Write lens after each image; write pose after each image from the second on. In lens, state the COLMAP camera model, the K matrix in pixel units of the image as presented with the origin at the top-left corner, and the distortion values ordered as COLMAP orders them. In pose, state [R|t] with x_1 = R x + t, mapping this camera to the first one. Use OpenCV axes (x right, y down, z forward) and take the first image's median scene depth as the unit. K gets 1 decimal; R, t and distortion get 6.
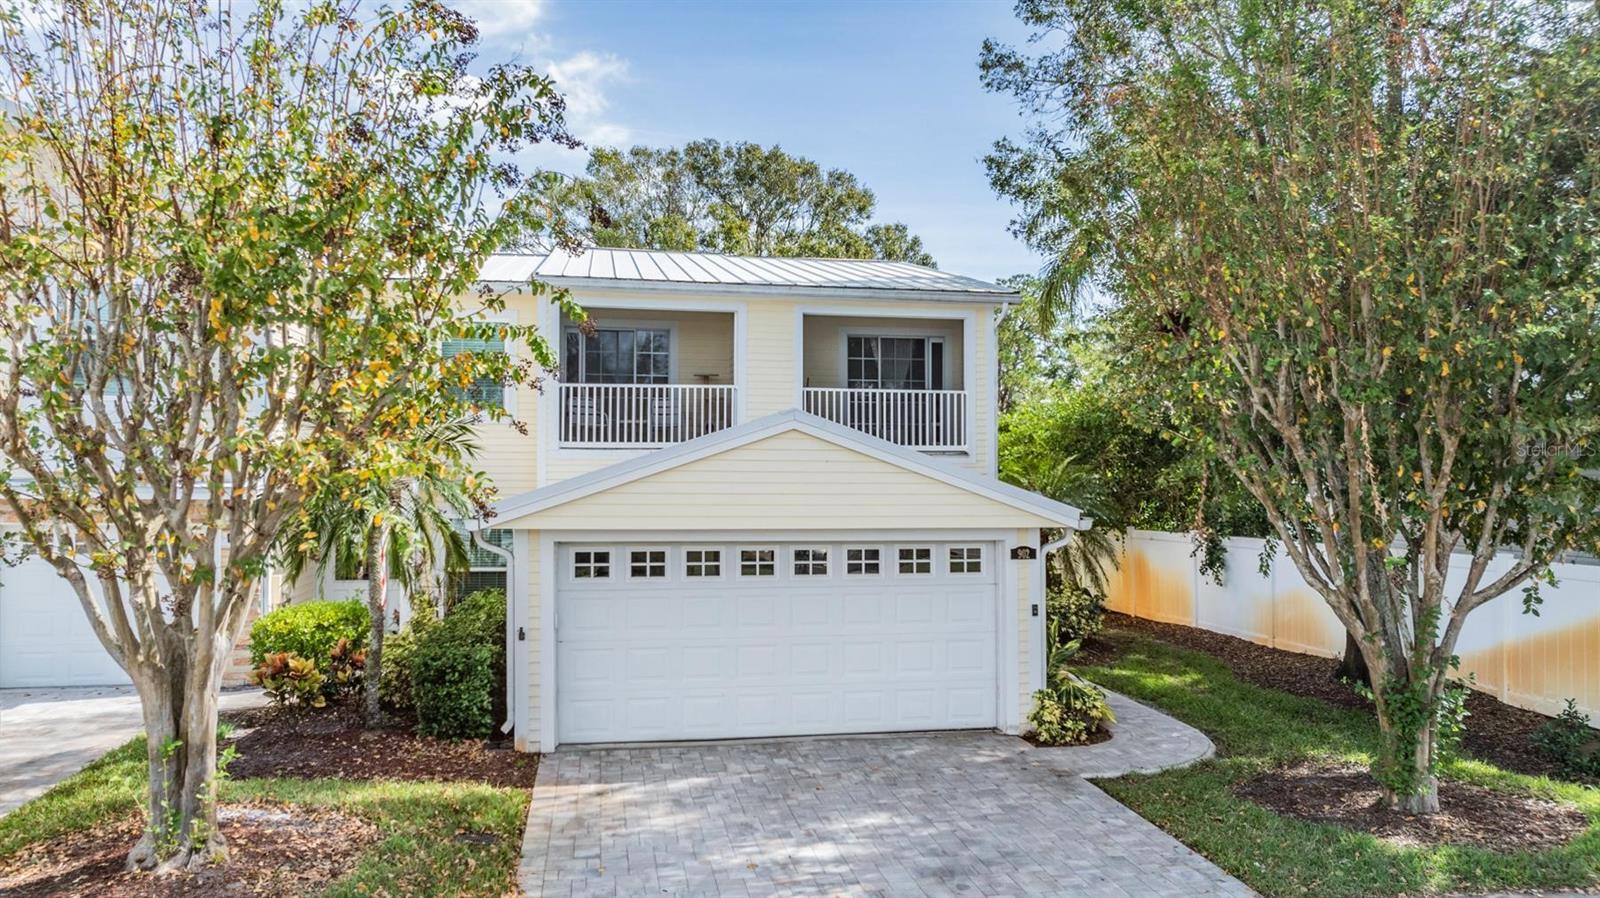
lens RADIAL K [[1163.8, 0, 789.1], [0, 1163.8, 438.0], [0, 0, 1]] dist [-0.058020, 0.078744]
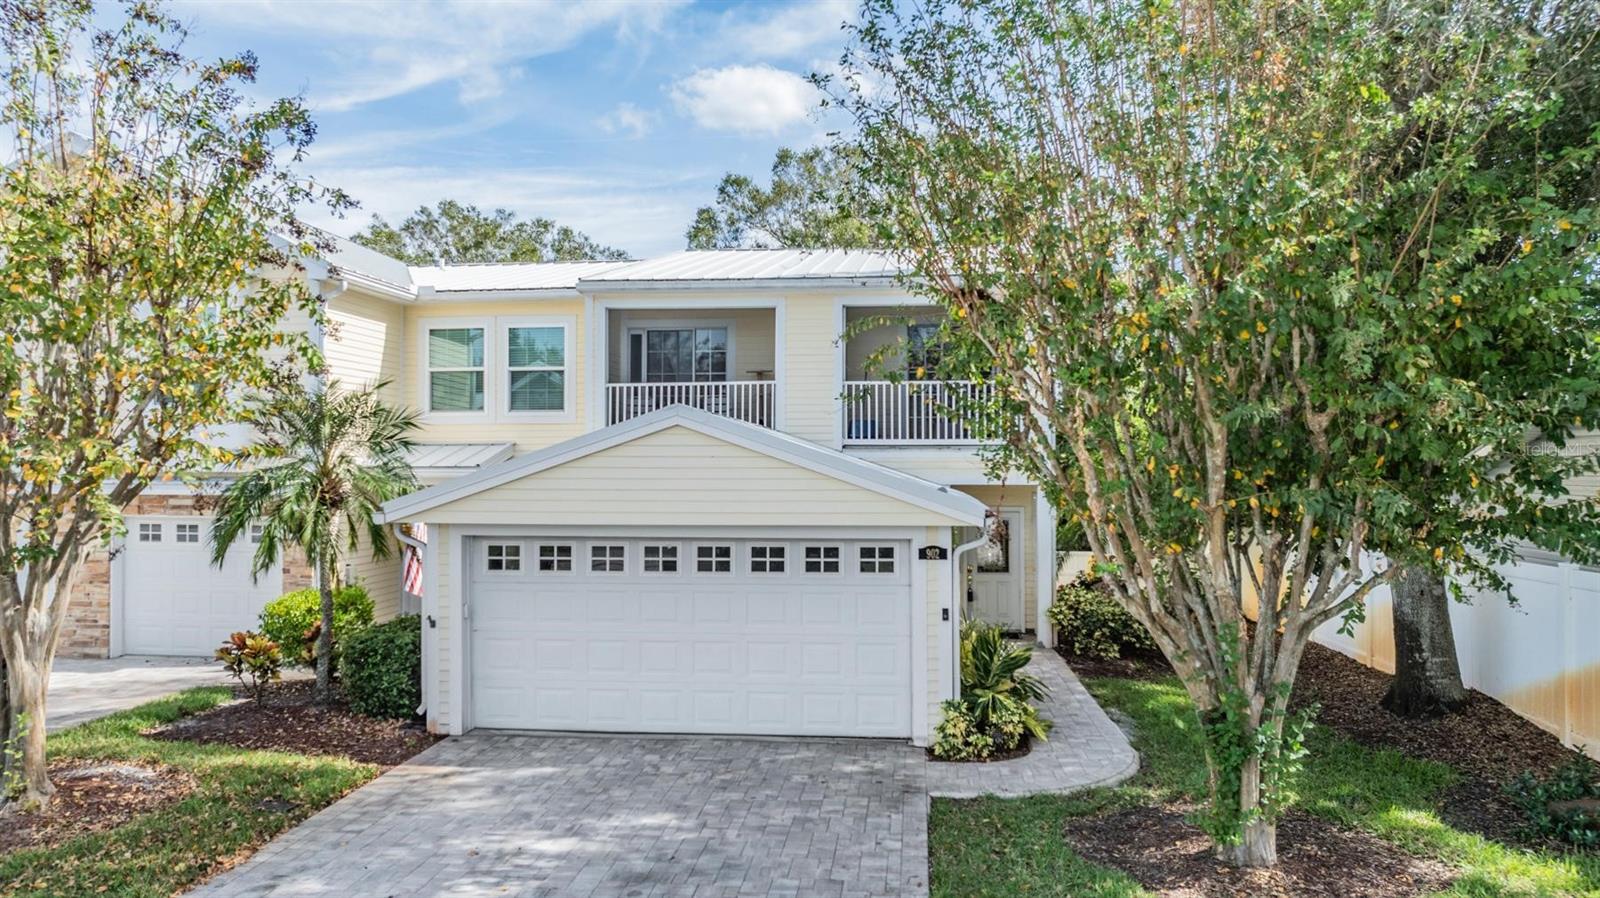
lens RADIAL K [[1163.8, 0, 789.1], [0, 1163.8, 438.0], [0, 0, 1]] dist [-0.058020, 0.078744]
pose [[0.959033, -0.013643, -0.282965, 0.356519], [0.014711, 0.999890, 0.001648, 0.003106], [0.282912, -0.005743, 0.959129, 0.069064]]
